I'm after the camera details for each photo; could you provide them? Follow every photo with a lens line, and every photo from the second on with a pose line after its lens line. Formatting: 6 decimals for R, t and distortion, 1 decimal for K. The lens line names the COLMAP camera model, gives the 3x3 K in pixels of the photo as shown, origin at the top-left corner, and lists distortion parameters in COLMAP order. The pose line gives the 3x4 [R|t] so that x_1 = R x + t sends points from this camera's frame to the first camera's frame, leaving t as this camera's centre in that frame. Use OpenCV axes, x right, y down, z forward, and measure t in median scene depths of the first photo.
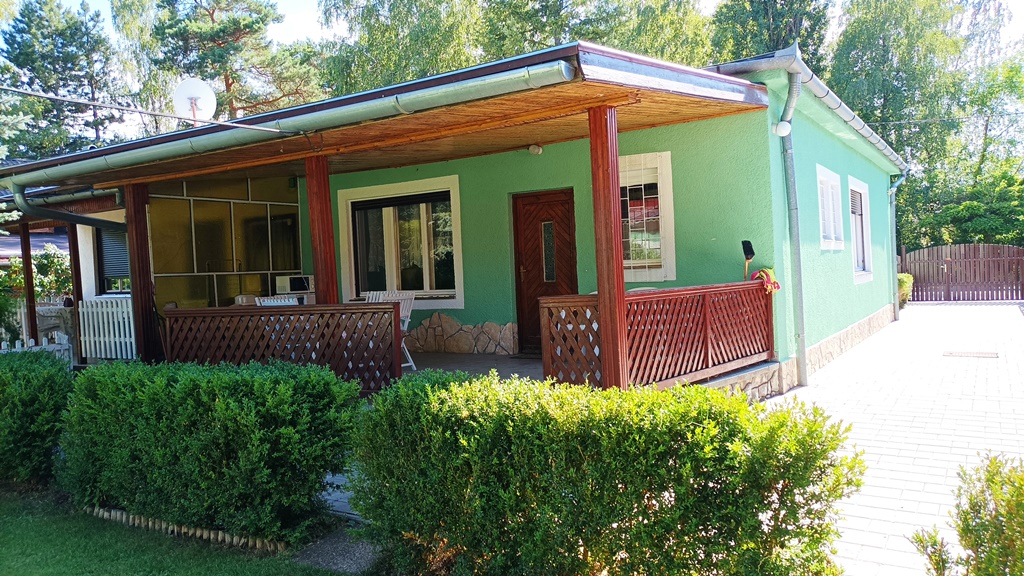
lens RADIAL K [[761.1, 0, 511.6], [0, 761.1, 289.0], [0, 0, 1]] dist [0.048883, -0.040224]
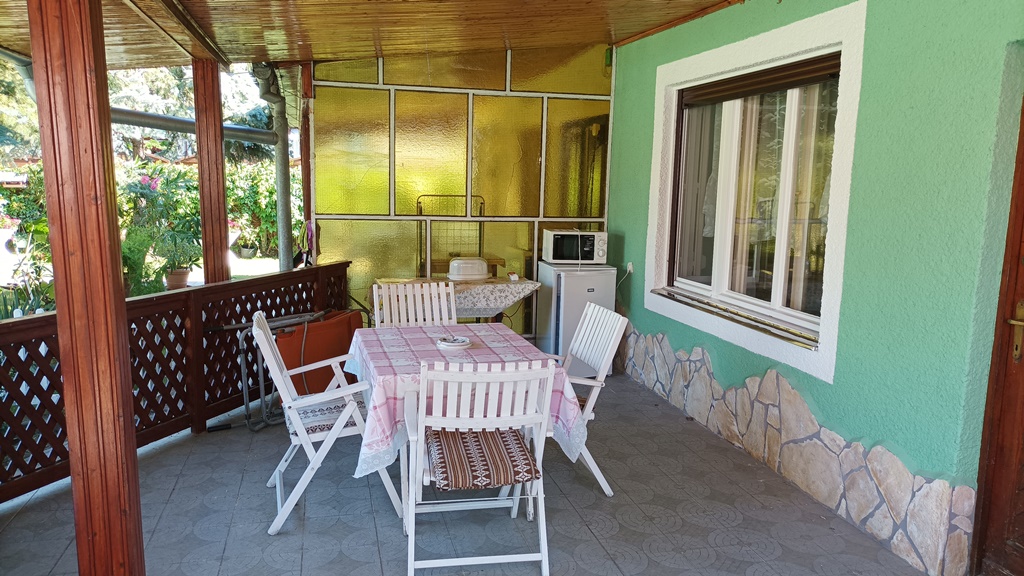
lens RADIAL K [[761.1, 0, 513.4], [0, 761.1, 285.2], [0, 0, 1]] dist [0.048883, -0.040224]
pose [[0.723797, 0.156040, -0.672138, 0.063574], [-0.072704, 0.985919, 0.150594, -0.062204], [0.686172, -0.060133, 0.724950, 0.615062]]
